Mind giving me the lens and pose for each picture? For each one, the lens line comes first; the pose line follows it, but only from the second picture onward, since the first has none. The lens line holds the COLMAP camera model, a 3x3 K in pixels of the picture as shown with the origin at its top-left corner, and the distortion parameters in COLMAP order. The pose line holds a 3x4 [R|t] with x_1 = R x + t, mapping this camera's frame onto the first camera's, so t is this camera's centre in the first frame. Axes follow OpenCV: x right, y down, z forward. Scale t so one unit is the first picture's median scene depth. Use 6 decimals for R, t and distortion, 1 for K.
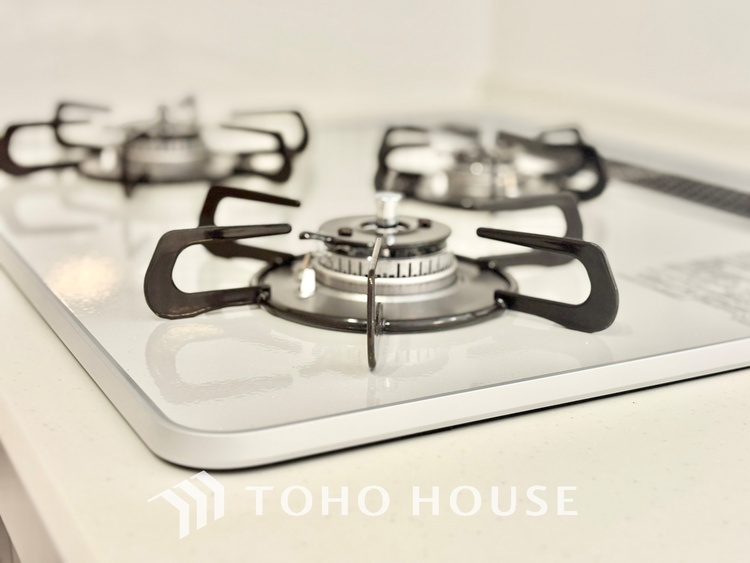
lens RADIAL K [[1133.8, 0, 375.0], [0, 1133.8, 281.5], [0, 0, 1]] dist [0.004524, 0.002352]
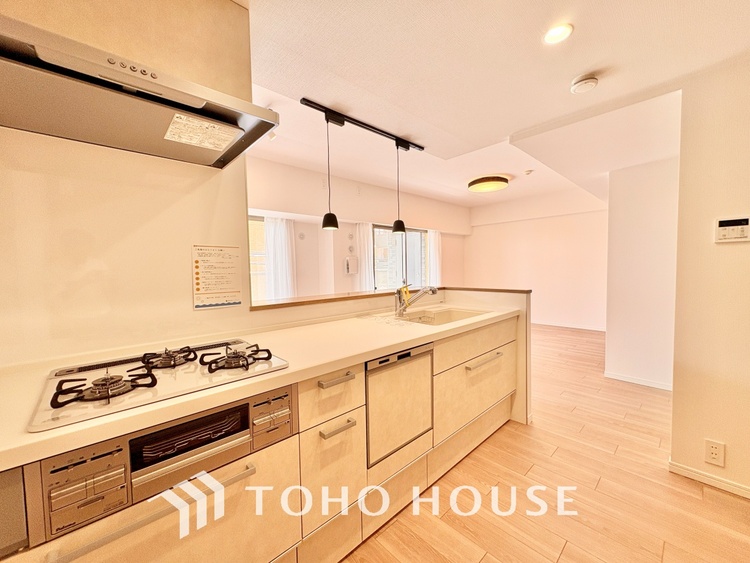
lens RADIAL K [[300.9, 0, 375.0], [0, 300.9, 281.5], [0, 0, 1]] dist [0.000214, -0.000078]
pose [[0.652969, -0.043904, 0.756111, -0.248049], [0.229586, 0.962821, -0.142361, 0.001267], [-0.721749, 0.266550, 0.638771, -1.136080]]
